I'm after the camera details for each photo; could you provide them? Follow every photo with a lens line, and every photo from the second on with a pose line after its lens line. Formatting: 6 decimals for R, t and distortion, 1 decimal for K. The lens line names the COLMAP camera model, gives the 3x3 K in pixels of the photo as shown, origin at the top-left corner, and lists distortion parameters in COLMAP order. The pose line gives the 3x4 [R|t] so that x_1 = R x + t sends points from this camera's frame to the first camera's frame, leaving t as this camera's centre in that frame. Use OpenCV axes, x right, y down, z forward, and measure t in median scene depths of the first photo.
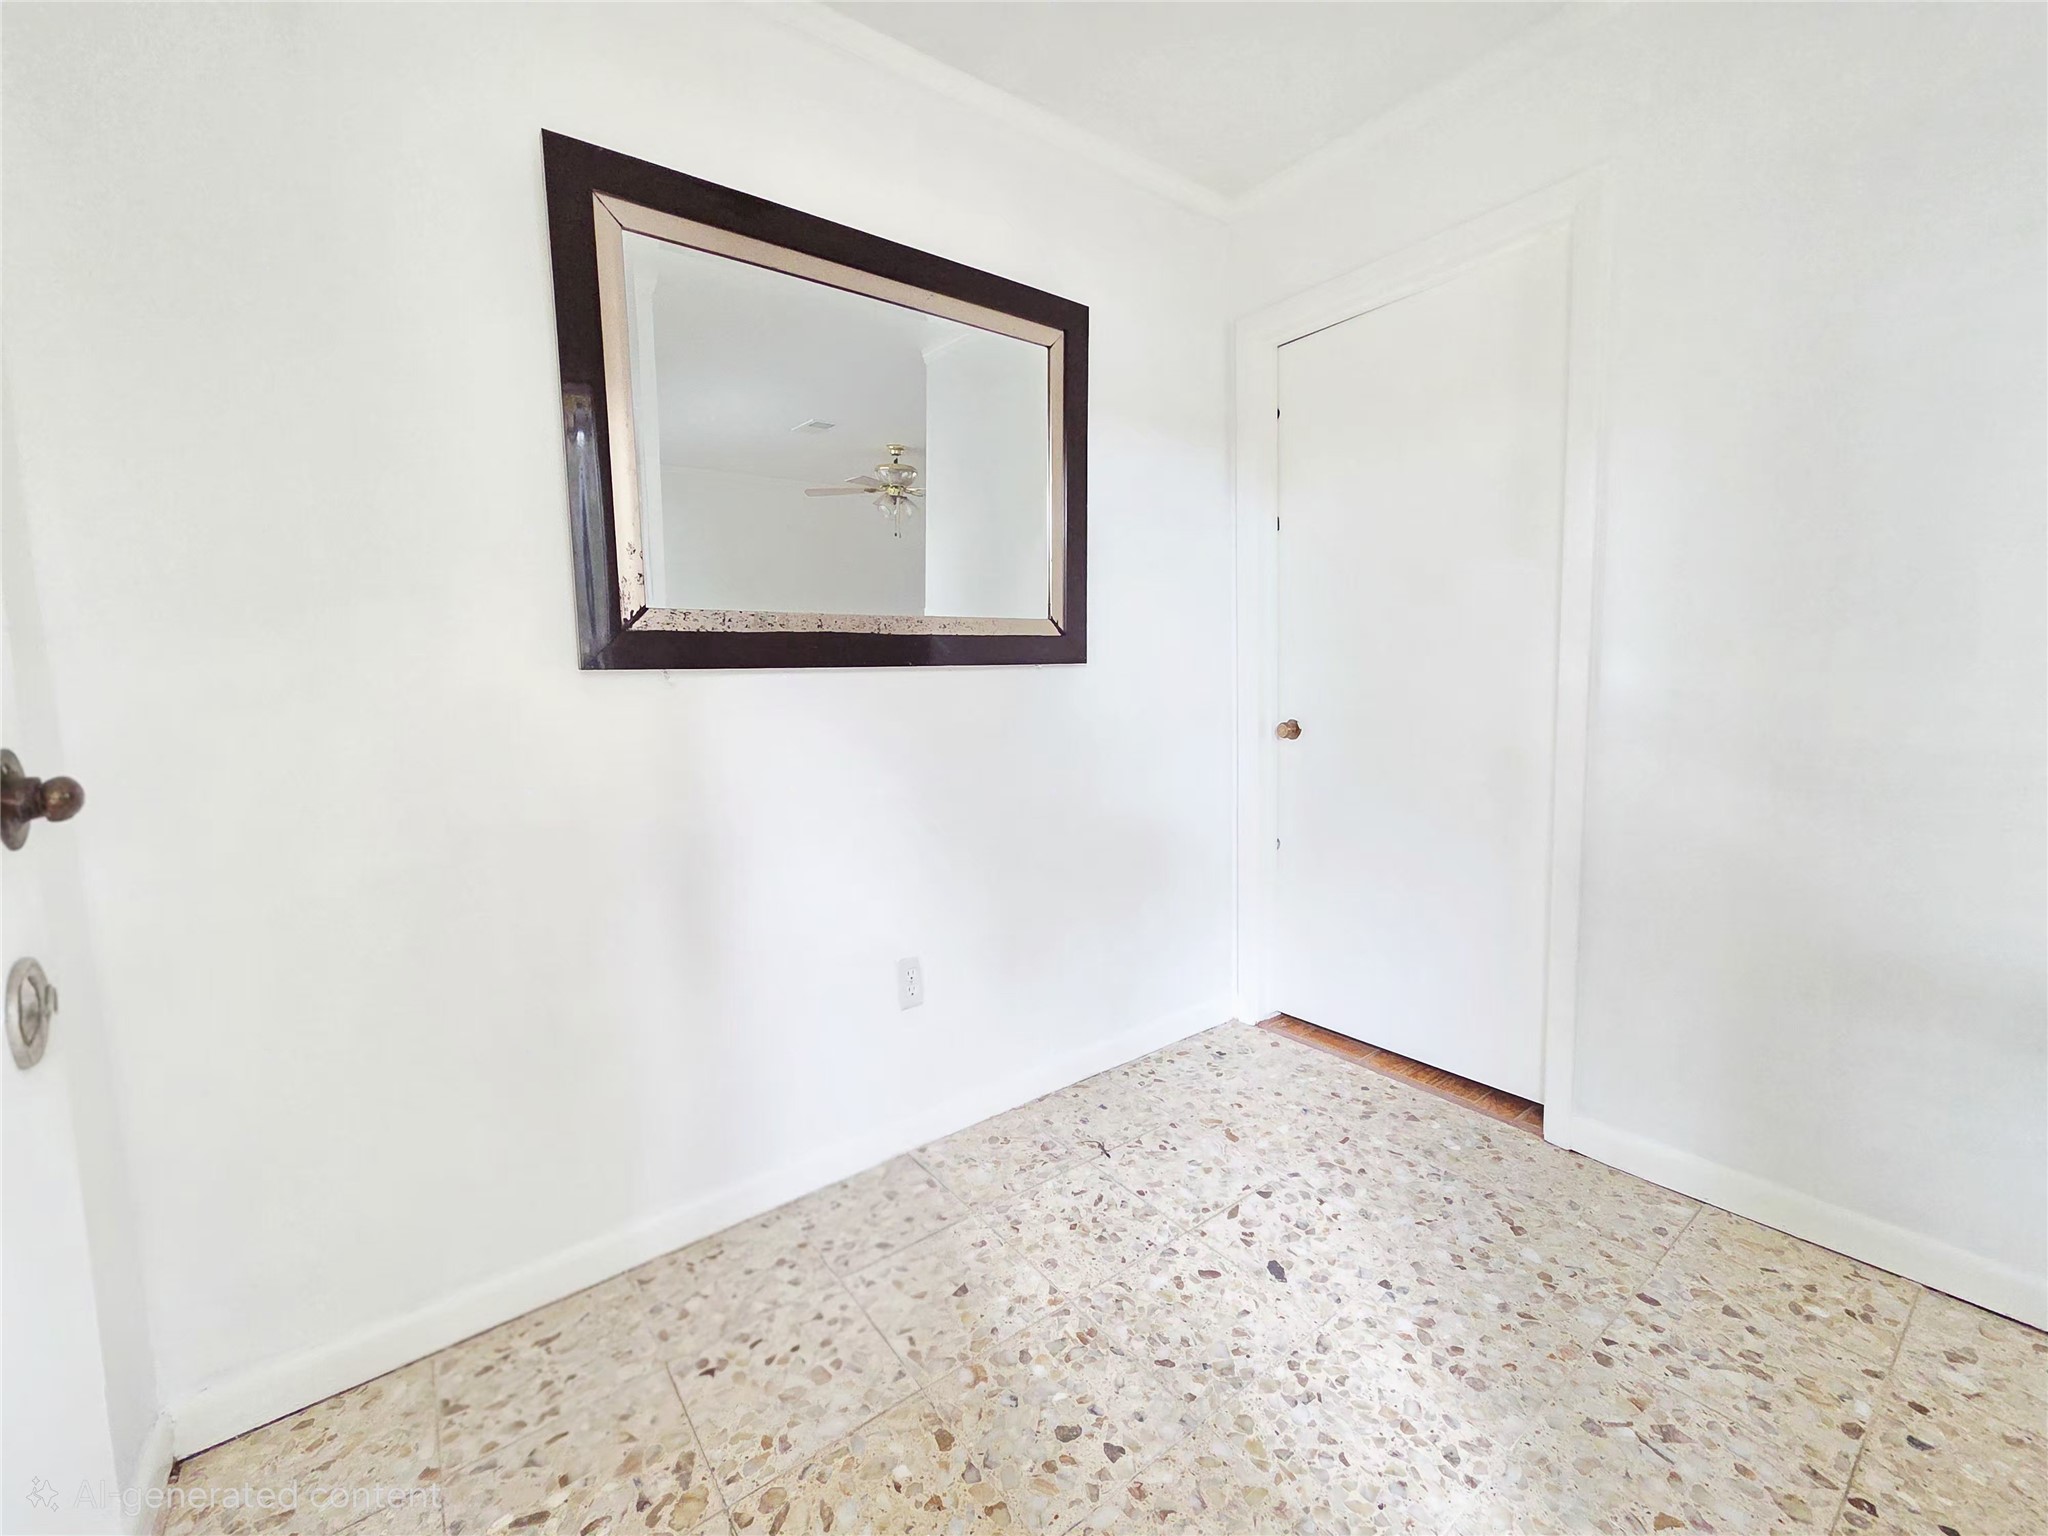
lens RADIAL K [[838.1, 0, 1032.1], [0, 838.1, 758.7], [0, 0, 1]] dist [0.001356, -0.001136]
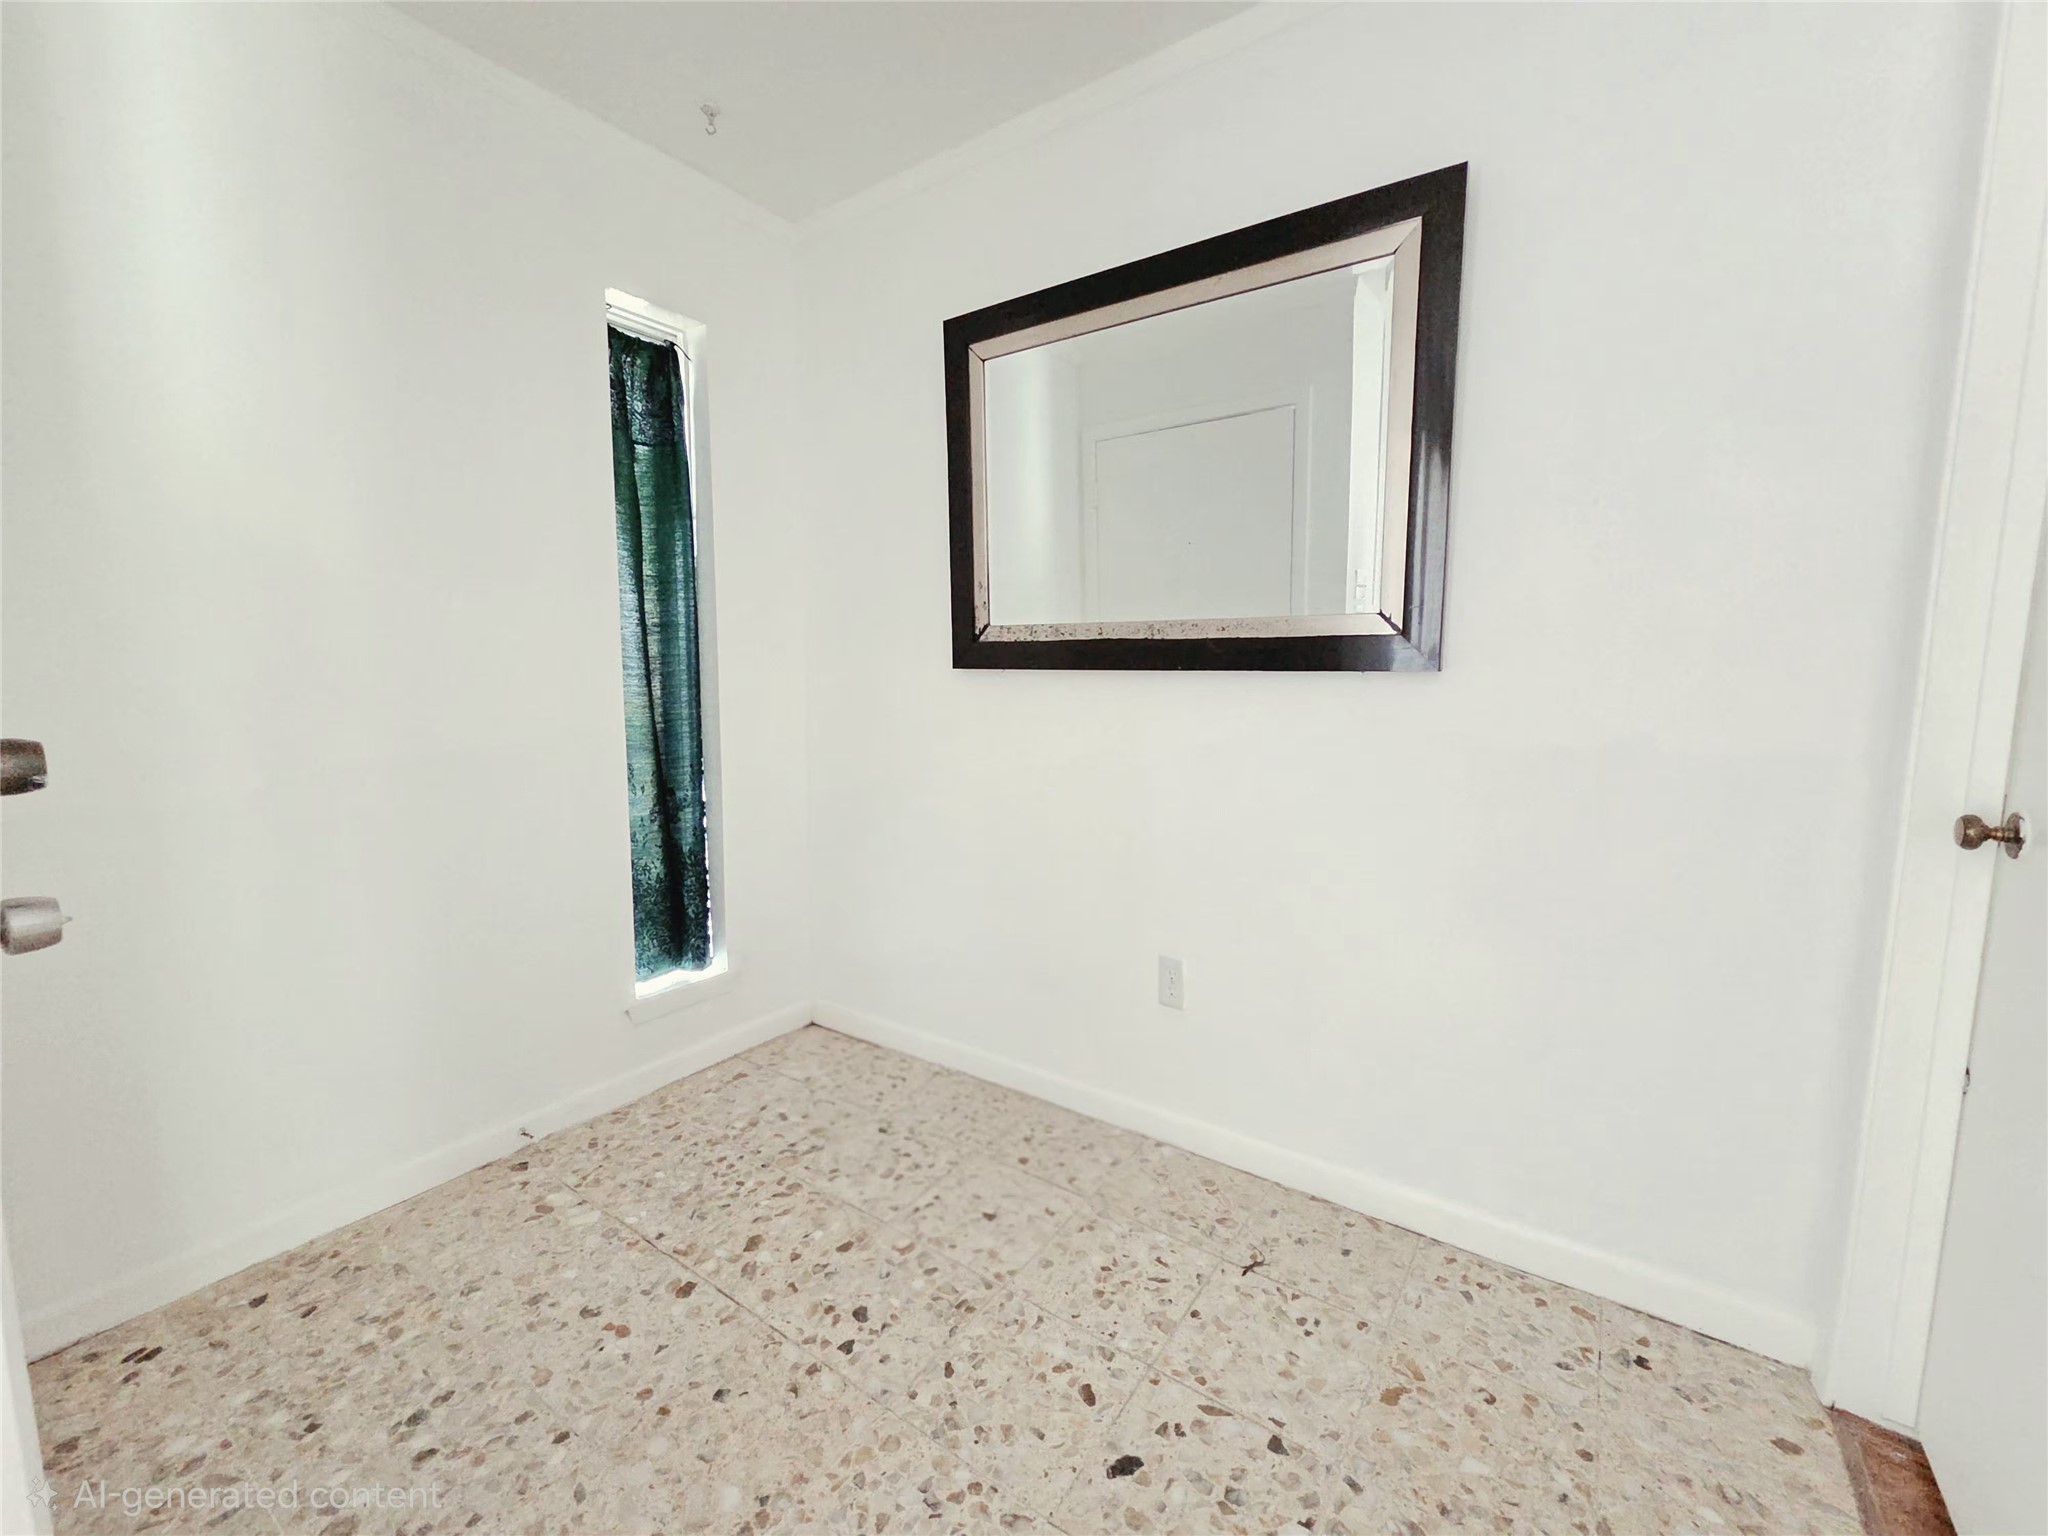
lens RADIAL K [[838.1, 0, 1033.9], [0, 838.1, 766.6], [0, 0, 1]] dist [0.001356, -0.001136]
pose [[0.309431, 0.135405, -0.941232, 0.933829], [-0.106237, 0.988536, 0.107284, -0.106398], [0.944969, 0.066796, 0.320268, 0.647127]]
